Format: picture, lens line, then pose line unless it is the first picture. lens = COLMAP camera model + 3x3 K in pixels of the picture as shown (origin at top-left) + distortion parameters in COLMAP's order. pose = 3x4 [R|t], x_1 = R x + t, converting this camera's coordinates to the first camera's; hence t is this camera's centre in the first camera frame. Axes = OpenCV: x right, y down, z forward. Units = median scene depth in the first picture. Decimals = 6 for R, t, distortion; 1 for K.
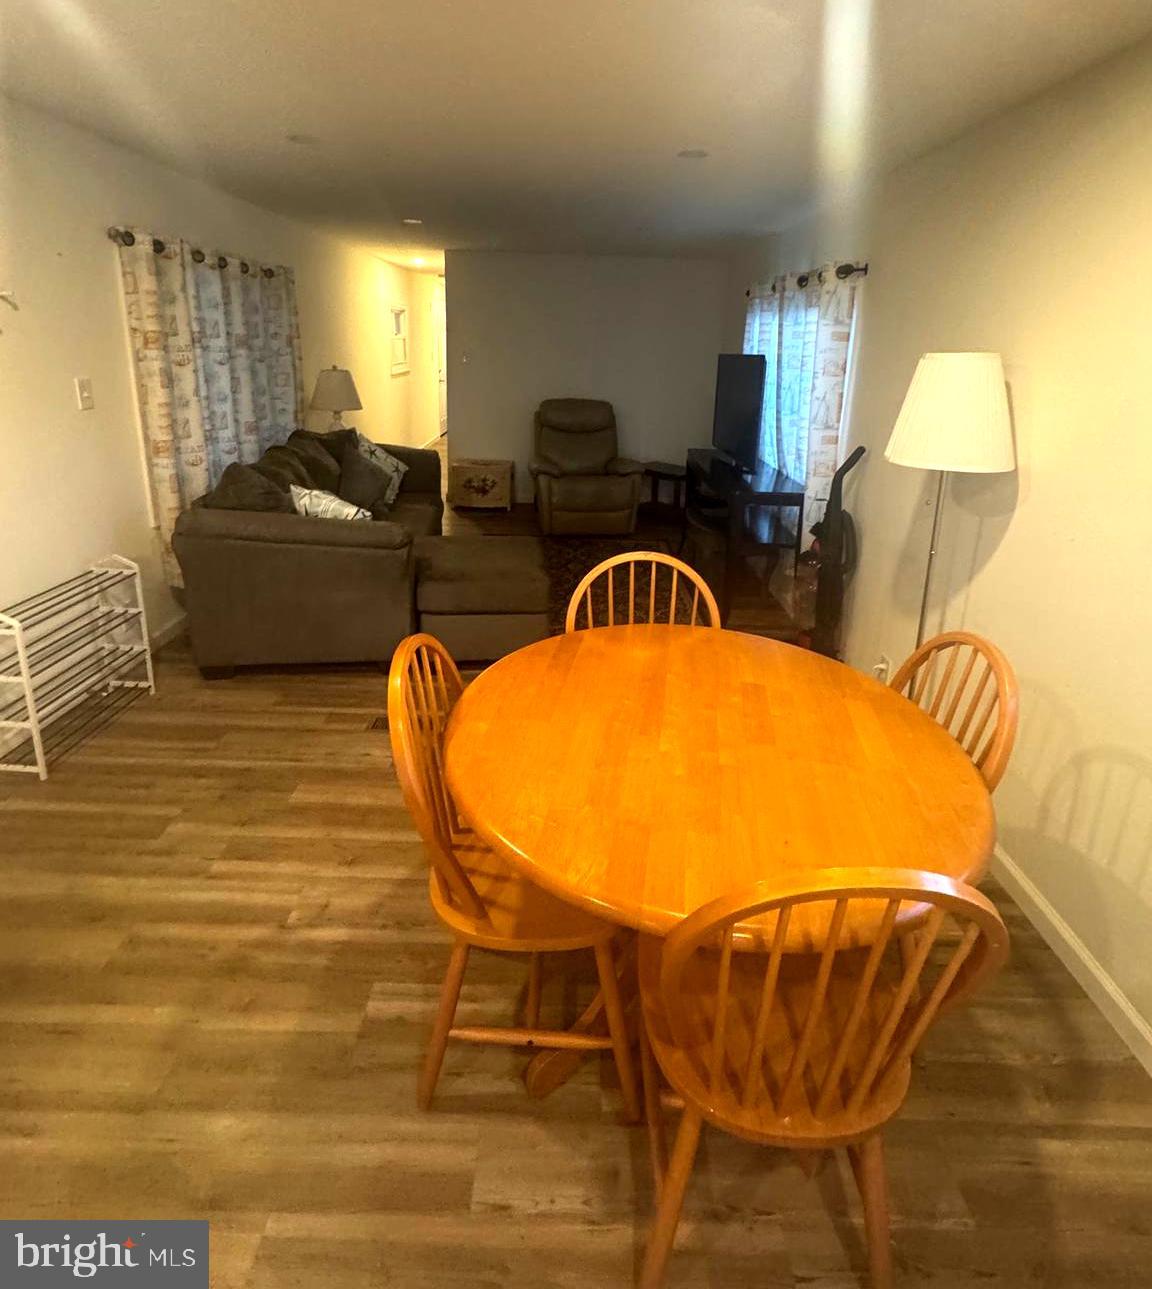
lens RADIAL K [[887.6, 0, 576.0], [0, 887.6, 644.5], [0, 0, 1]] dist [-0.003133, 0.000218]
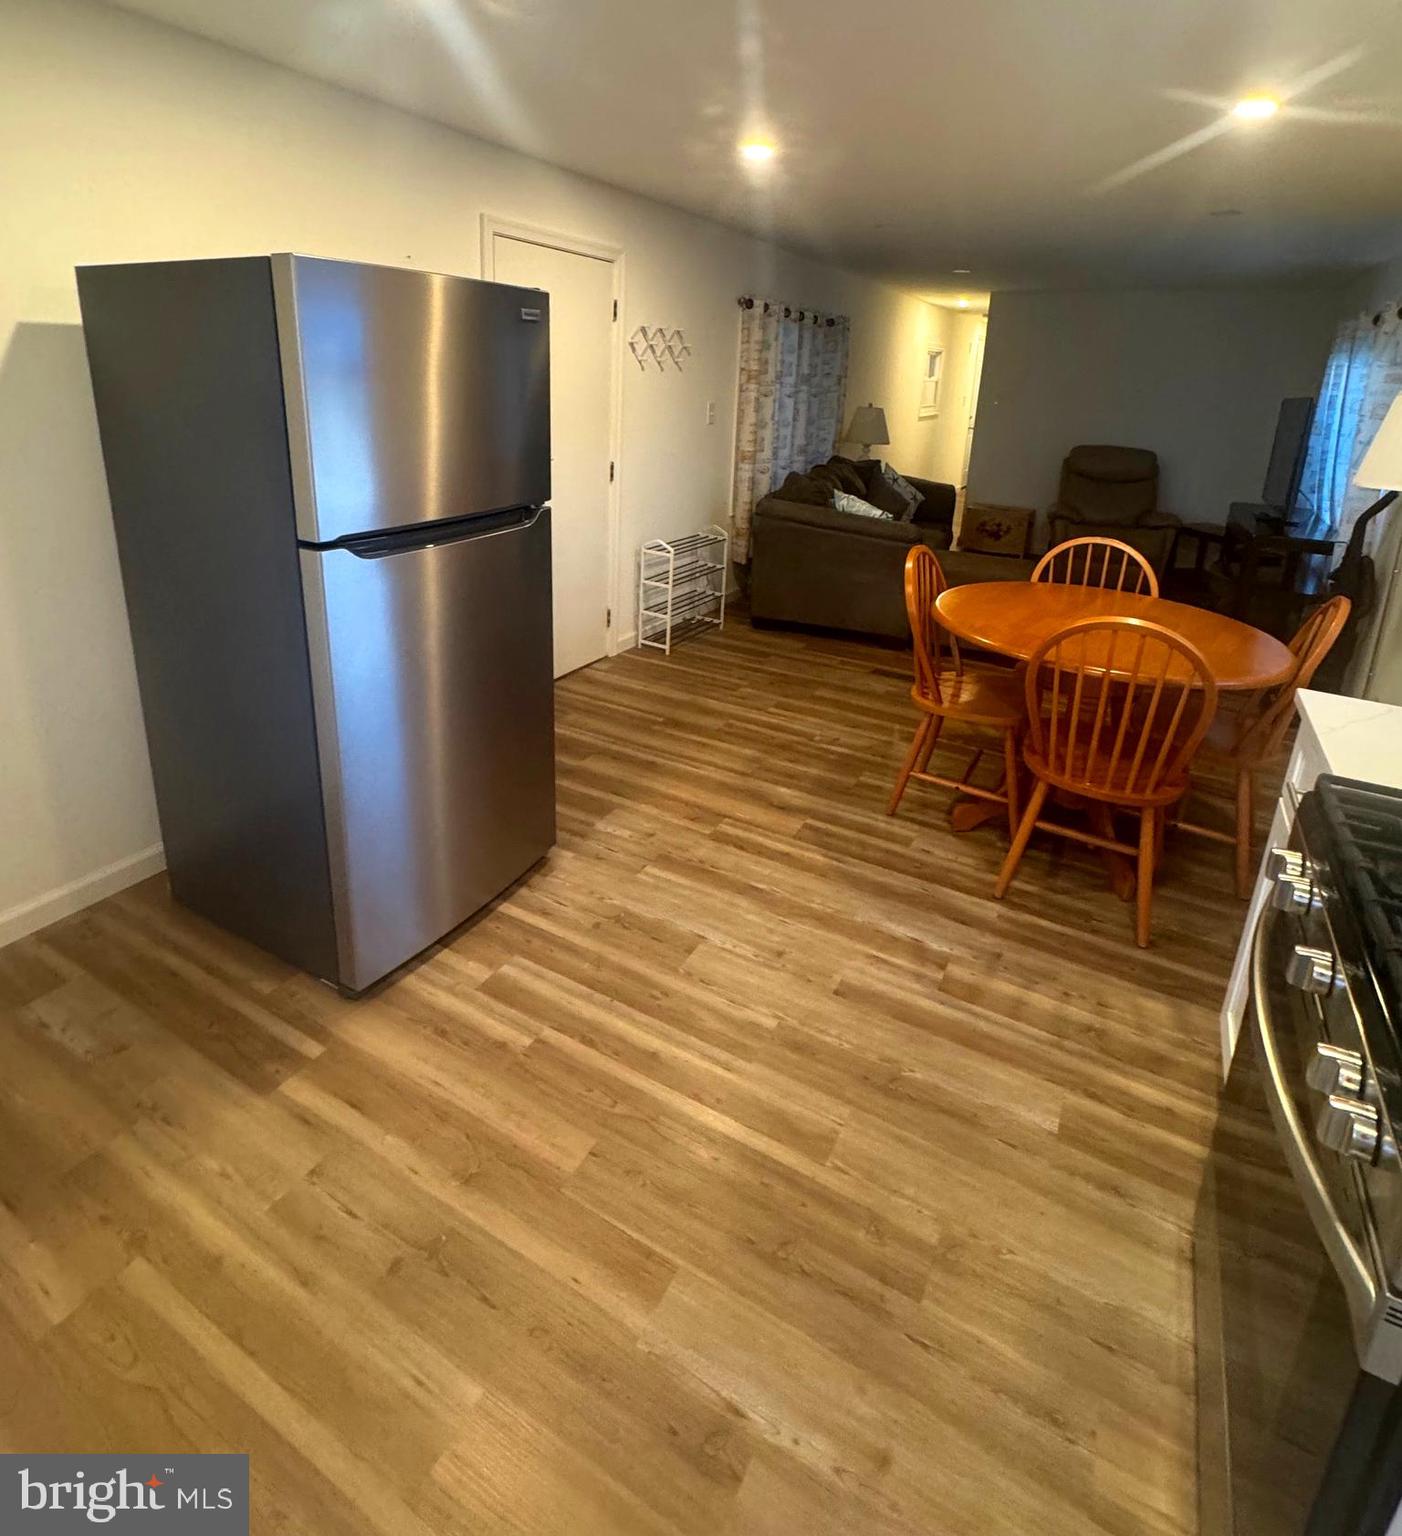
lens RADIAL K [[1074.5, 0, 656.8], [0, 1074.5, 759.6], [0, 0, 1]] dist [-0.007182, -0.002852]
pose [[0.912689, 0.139059, -0.384267, 0.085239], [-0.137513, 0.989994, 0.031649, 0.170002], [0.384823, 0.023956, 0.922679, -0.463307]]
